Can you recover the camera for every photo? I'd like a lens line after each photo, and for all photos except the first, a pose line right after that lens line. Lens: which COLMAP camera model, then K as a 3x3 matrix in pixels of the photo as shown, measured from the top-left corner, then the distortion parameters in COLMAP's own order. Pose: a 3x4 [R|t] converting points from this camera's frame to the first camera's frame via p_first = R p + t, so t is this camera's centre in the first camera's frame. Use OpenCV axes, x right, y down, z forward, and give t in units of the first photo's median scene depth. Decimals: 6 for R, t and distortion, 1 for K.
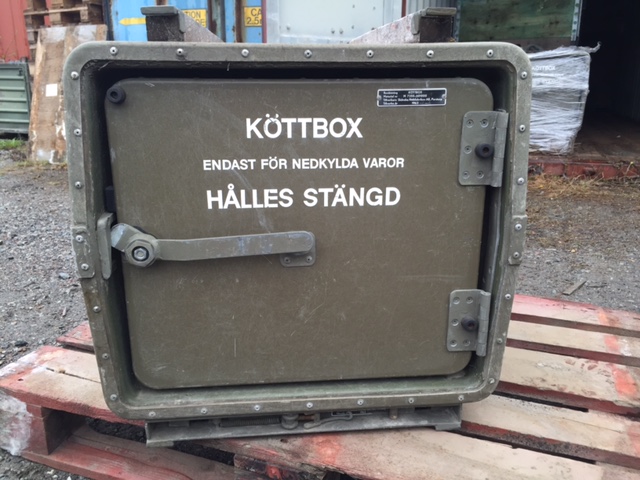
lens RADIAL K [[544.3, 0, 321.8], [0, 544.3, 239.6], [0, 0, 1]] dist [0.073250, -0.084054]
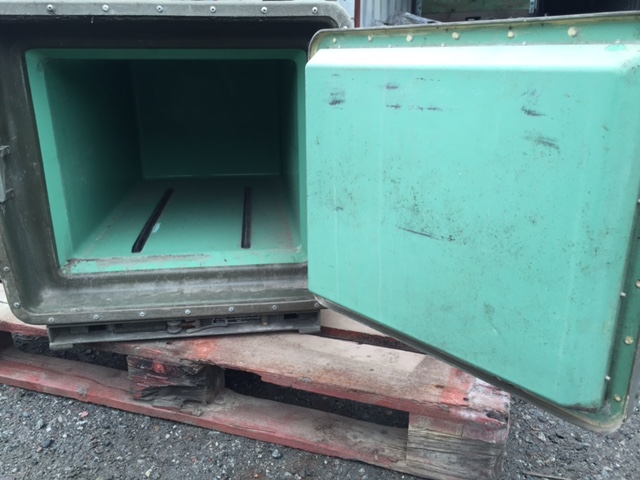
lens RADIAL K [[544.3, 0, 322.7], [0, 544.3, 241.8], [0, 0, 1]] dist [0.073250, -0.084054]
pose [[0.999625, -0.012511, 0.024377, 0.244762], [0.011488, 0.999065, 0.041669, 0.102452], [-0.024876, -0.041373, 0.998834, -0.195043]]
